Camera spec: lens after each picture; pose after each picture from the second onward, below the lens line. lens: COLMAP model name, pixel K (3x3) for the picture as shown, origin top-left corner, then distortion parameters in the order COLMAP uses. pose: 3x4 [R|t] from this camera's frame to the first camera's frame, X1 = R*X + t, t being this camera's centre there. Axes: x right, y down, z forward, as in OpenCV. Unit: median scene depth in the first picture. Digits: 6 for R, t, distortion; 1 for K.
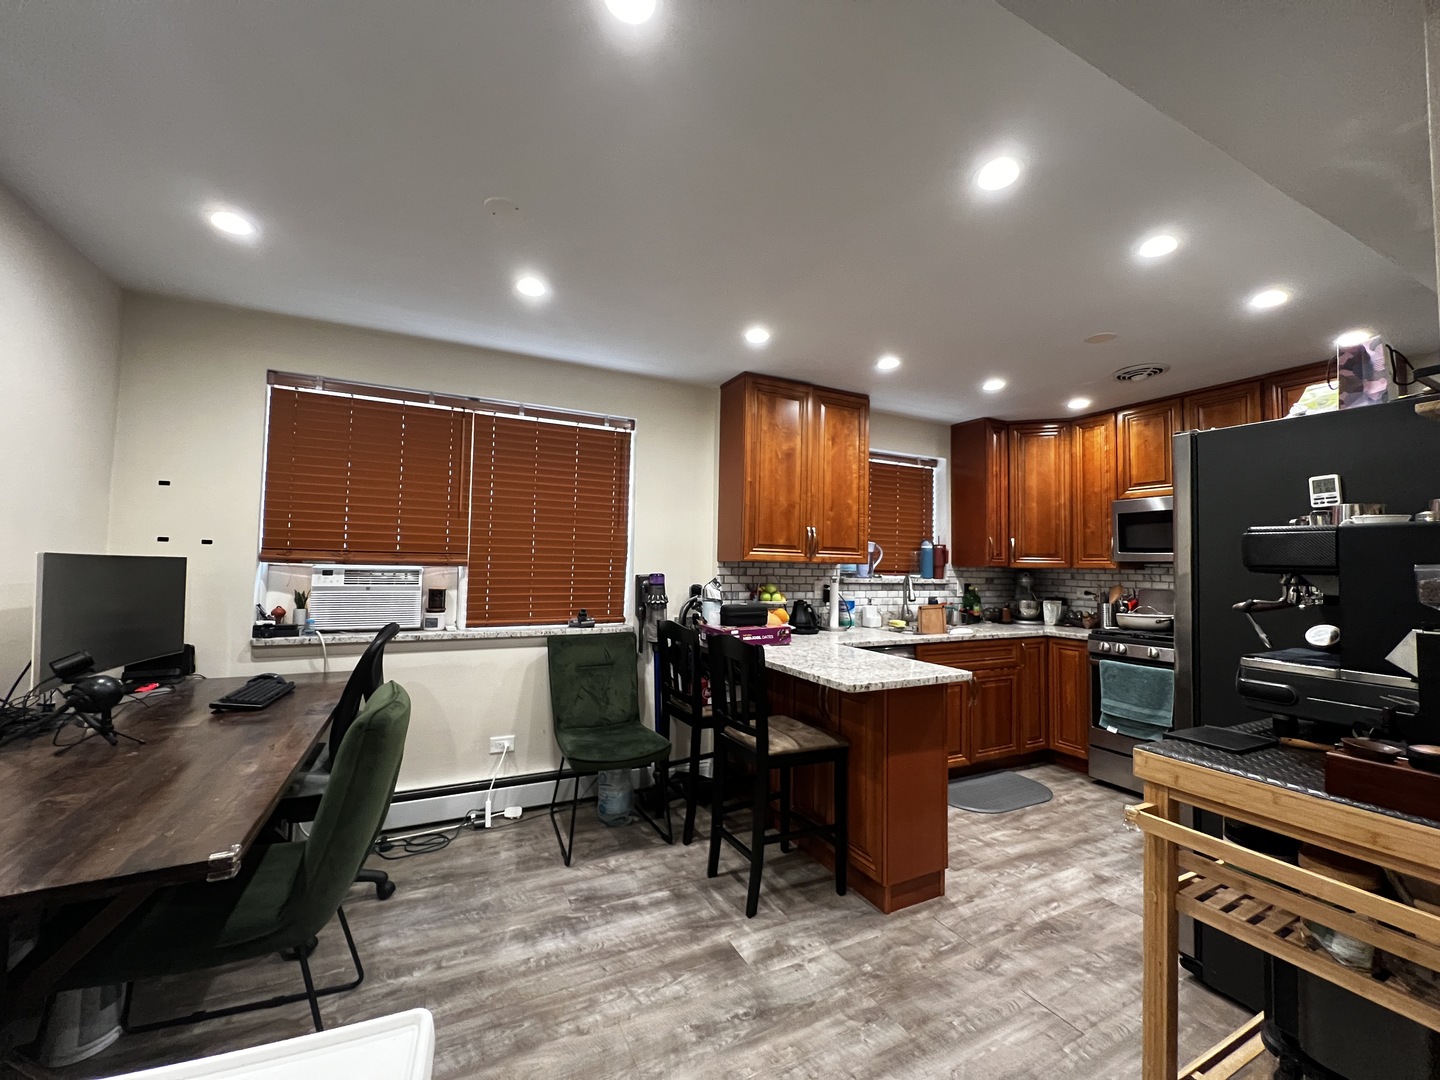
lens RADIAL K [[577.7, 0, 719.5], [0, 577.7, 537.8], [0, 0, 1]] dist [-0.003657, 0.000440]
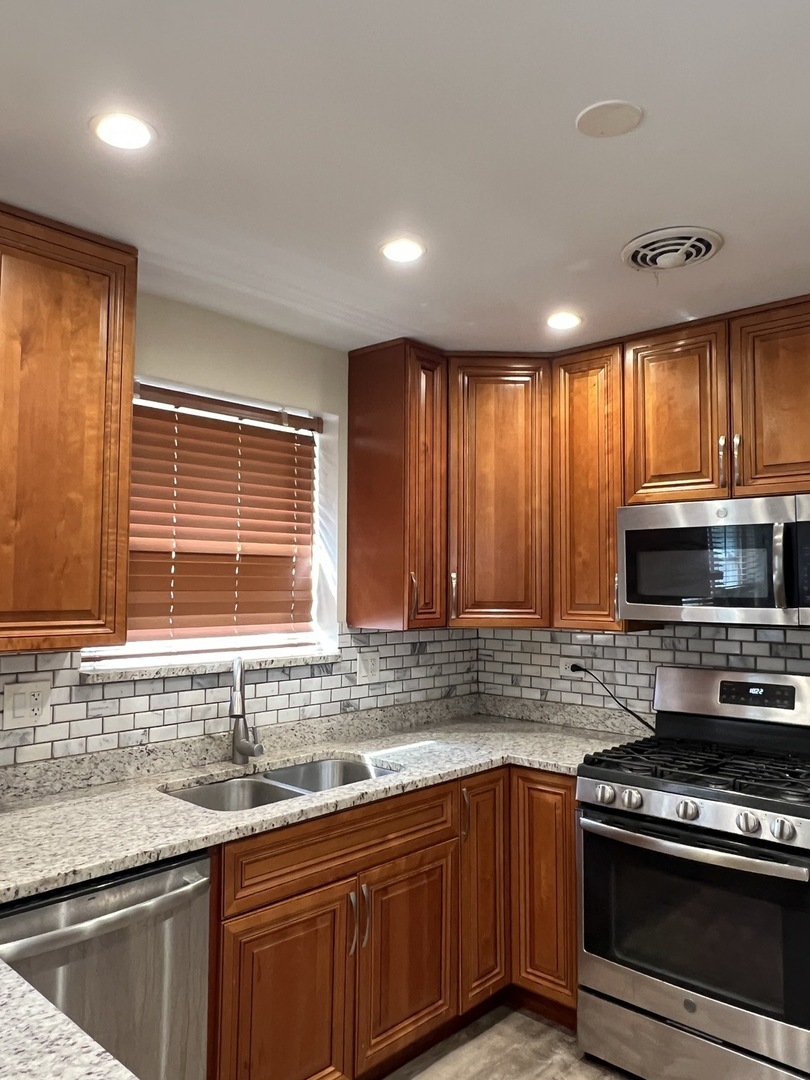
lens RADIAL K [[796.2, 0, 401.6], [0, 796.2, 540.2], [0, 0, 1]] dist [0.003950, -0.007902]
pose [[0.937612, 0.005518, 0.347640, 0.251186], [-0.004861, 0.999984, -0.002763, -0.031530], [-0.347650, 0.000901, 0.937624, 0.399547]]
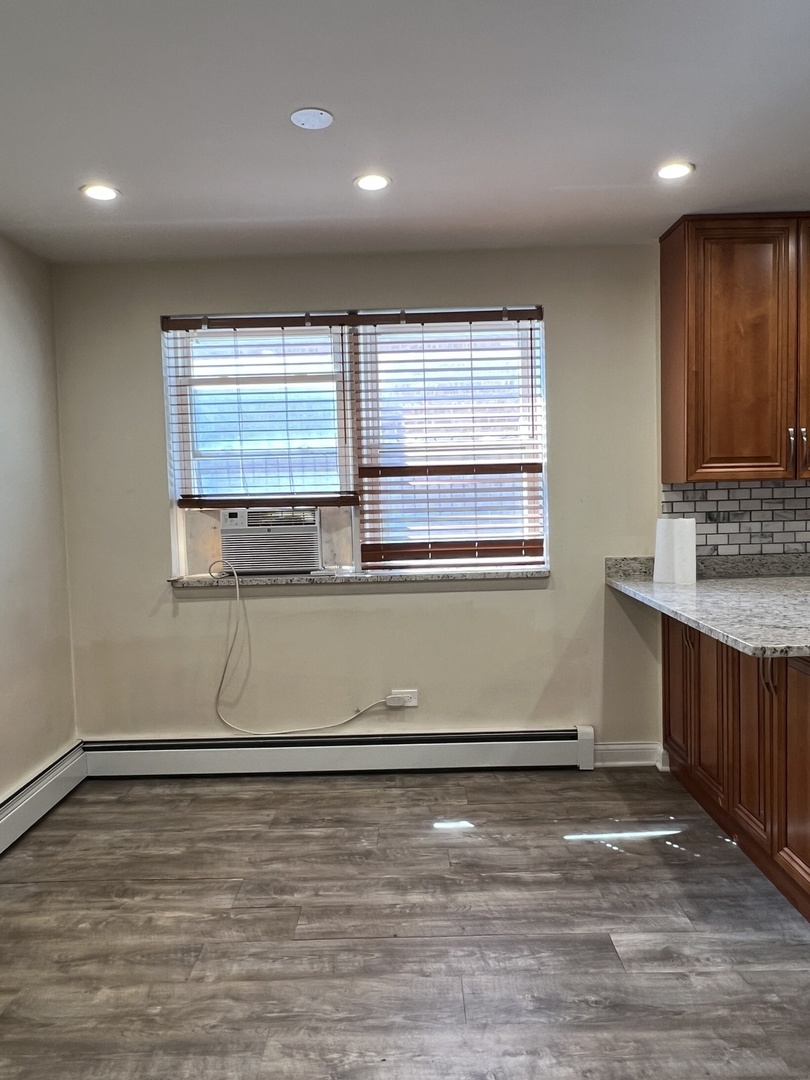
lens RADIAL K [[796.2, 0, 404.5], [0, 796.2, 537.8], [0, 0, 1]] dist [0.003950, -0.007902]
pose [[0.890015, -0.015712, -0.455661, 0.167746], [0.067033, 0.993055, 0.096688, -0.011016], [0.450977, -0.116598, 0.884887, -0.065124]]
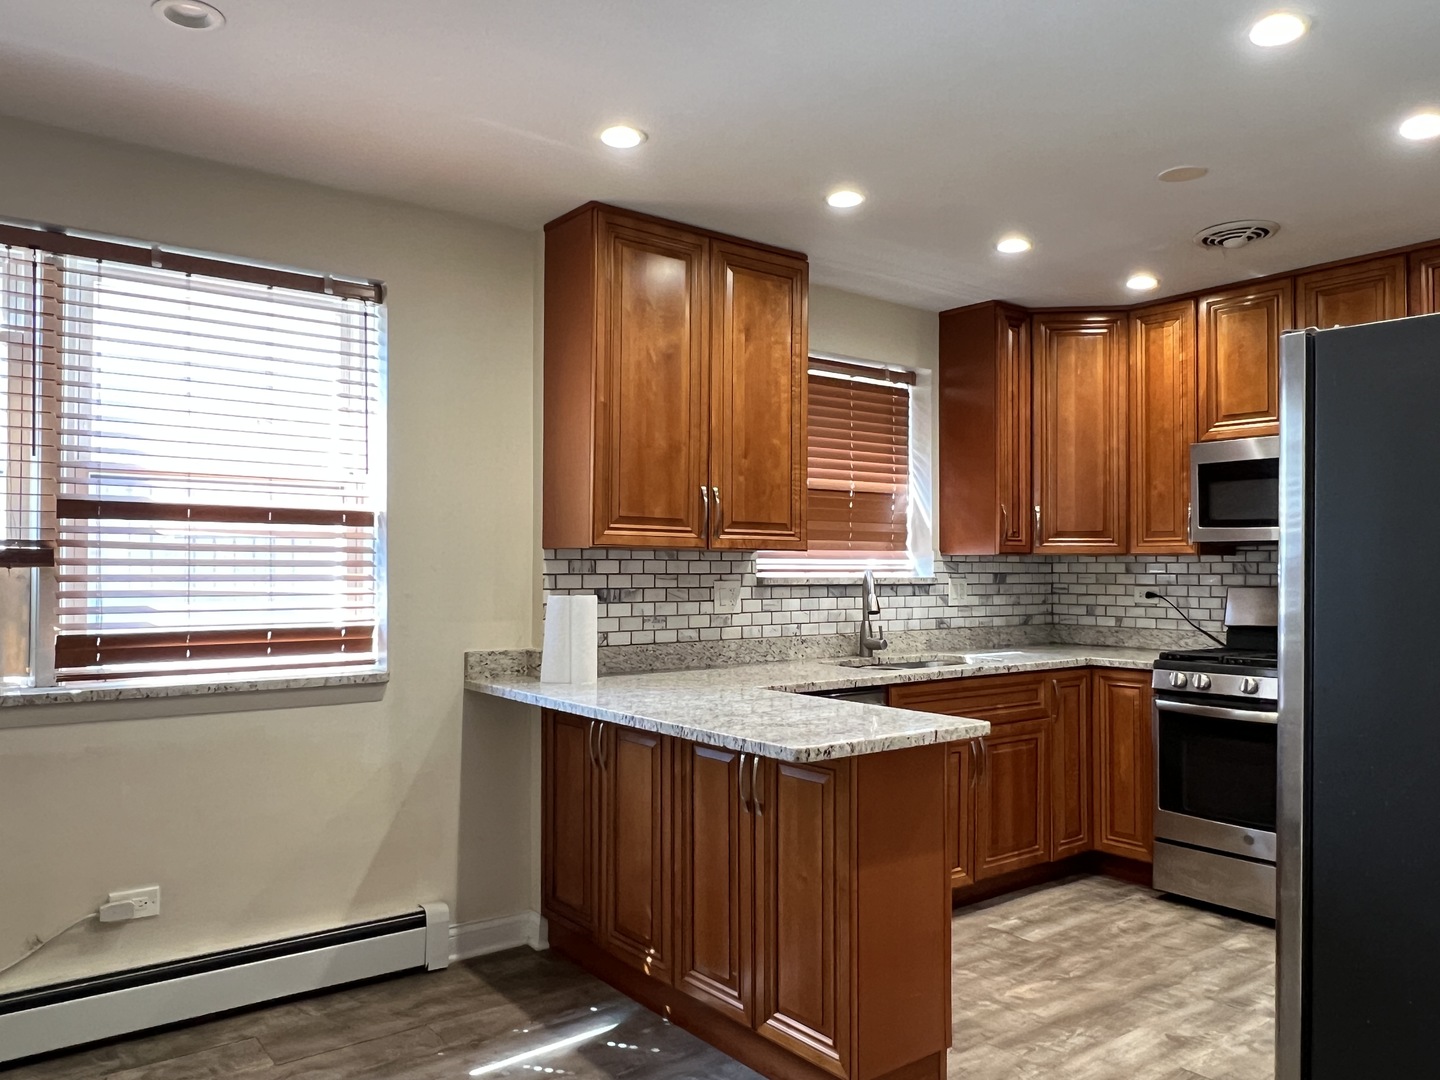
lens RADIAL K [[1061.6, 0, 709.8], [0, 1061.6, 549.7], [0, 0, 1]] dist [0.003950, -0.007902]
pose [[0.982556, -0.012177, 0.185569, -0.035027], [0.006045, 0.999418, 0.033577, 0.008598], [-0.185870, -0.031869, 0.982057, -0.020180]]
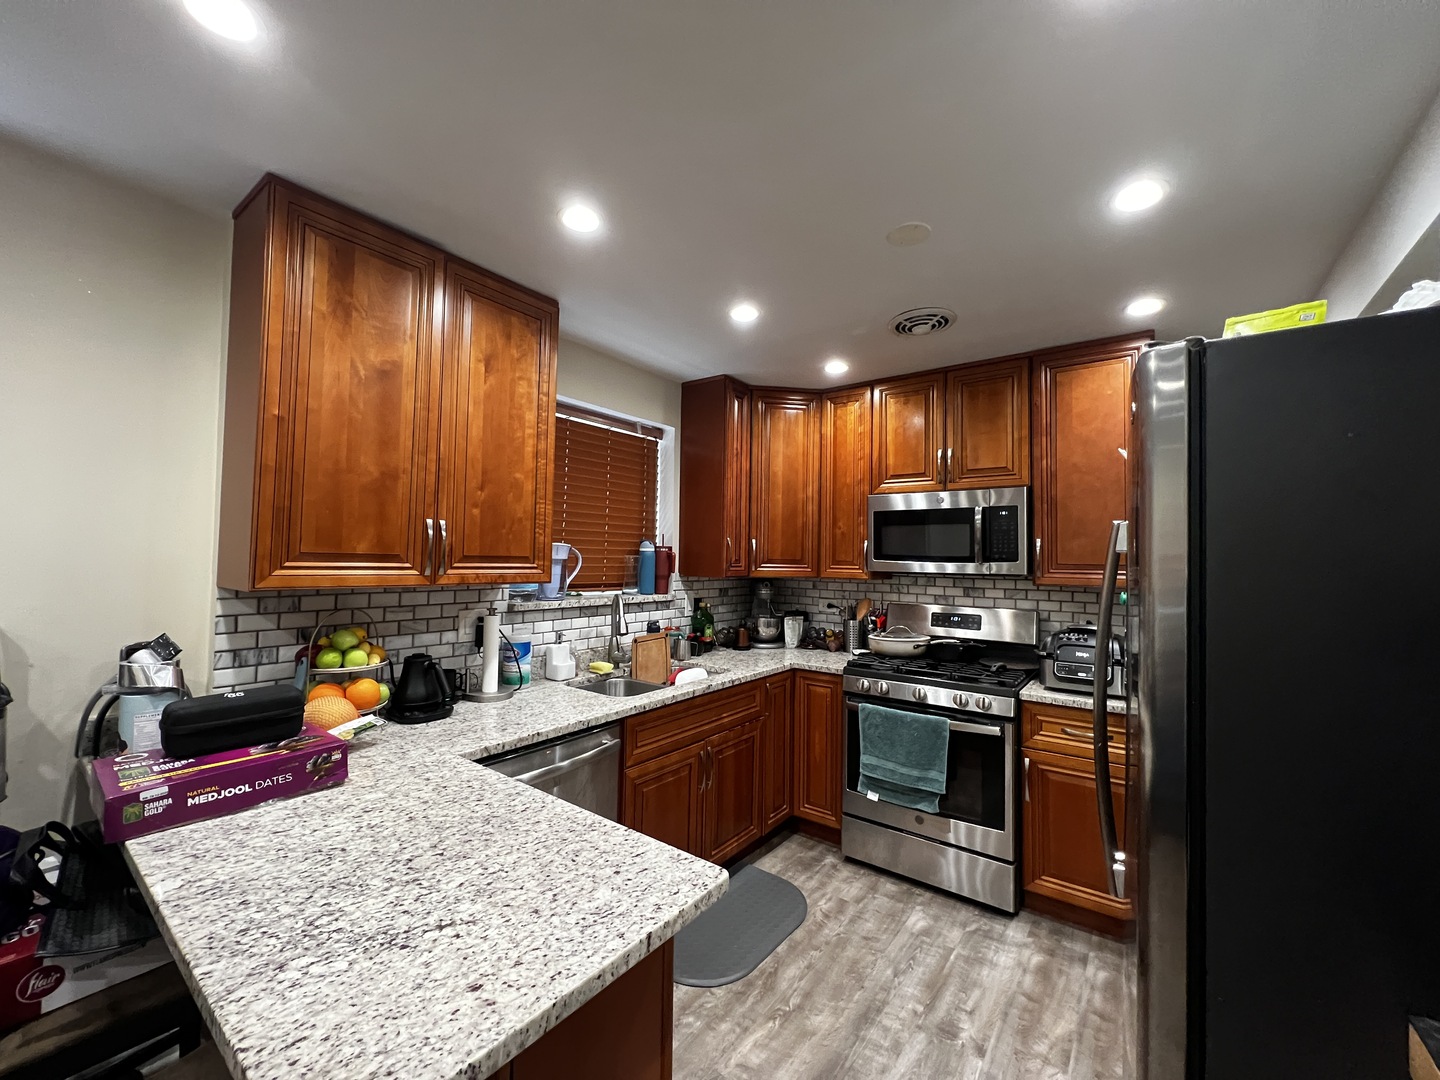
lens RADIAL K [[576.6, 0, 719.4], [0, 576.6, 538.6], [0, 0, 1]] dist [0.000840, 0.000331]
pose [[0.895857, 0.011003, 0.444205, 0.152769], [-0.021384, 0.999603, 0.018365, -0.015147], [-0.443827, -0.025951, 0.895737, 0.401390]]
